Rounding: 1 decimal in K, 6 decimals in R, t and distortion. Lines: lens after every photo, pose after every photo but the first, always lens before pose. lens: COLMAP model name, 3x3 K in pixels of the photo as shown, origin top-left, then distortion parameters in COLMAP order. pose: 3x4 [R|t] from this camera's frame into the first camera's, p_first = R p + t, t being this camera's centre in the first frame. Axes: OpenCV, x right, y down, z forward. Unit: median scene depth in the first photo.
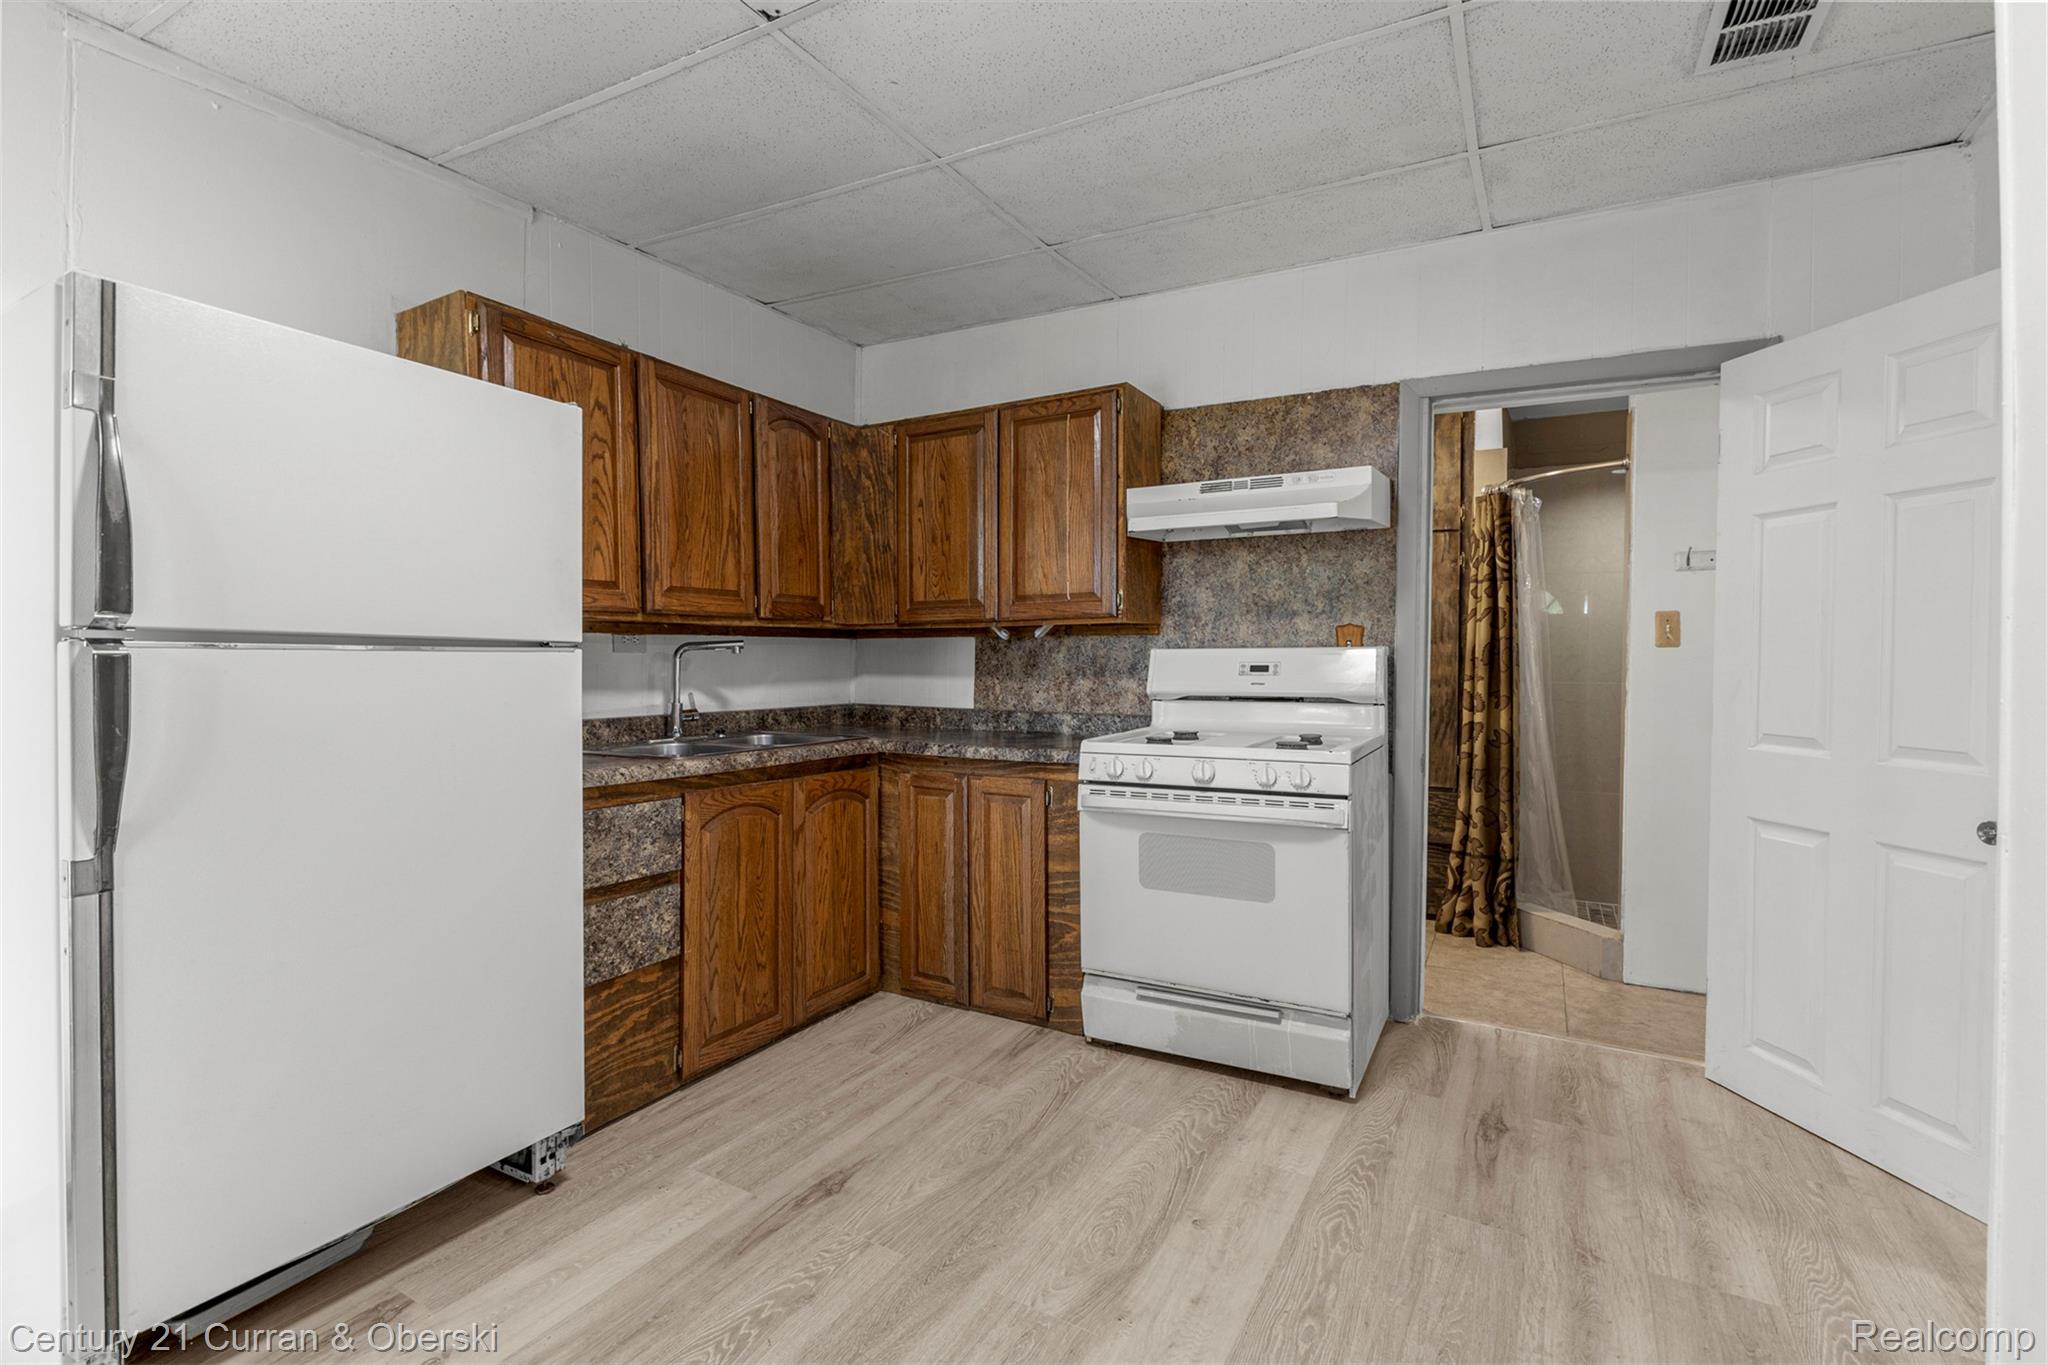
lens RADIAL K [[941.2, 0, 1023.9], [0, 941.2, 676.1], [0, 0, 1]] dist [-0.009424, -0.001036]
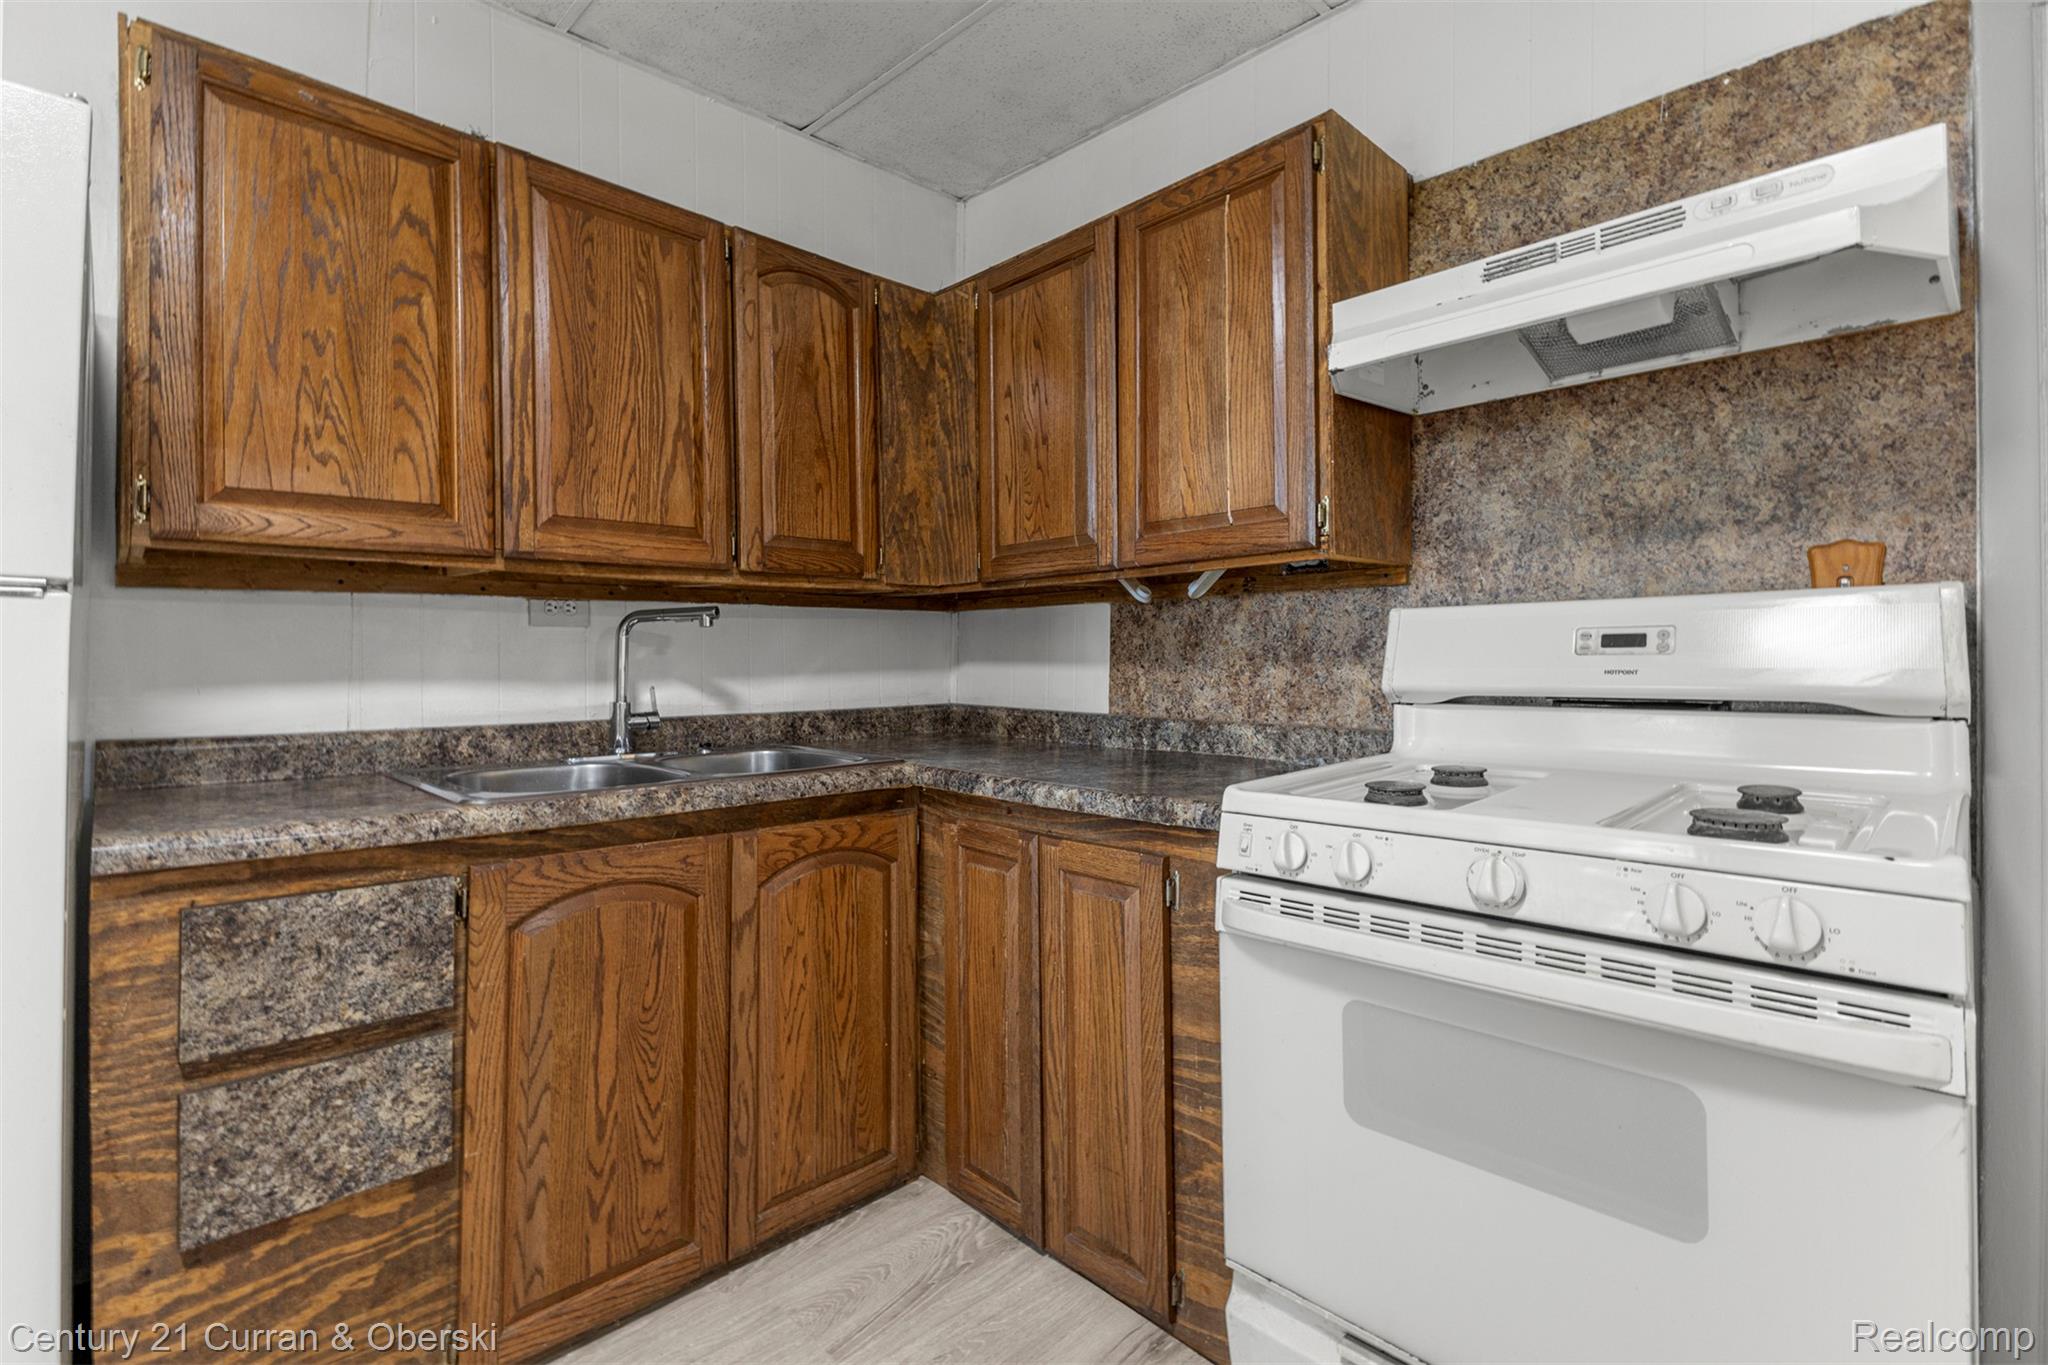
lens RADIAL K [[941.2, 0, 1025.0], [0, 941.2, 651.5], [0, 0, 1]] dist [-0.009424, -0.001036]
pose [[0.960261, -0.007361, -0.279006, 0.091836], [0.000671, 0.999710, -0.024064, 0.009217], [0.279103, 0.022920, 0.959988, 0.464022]]
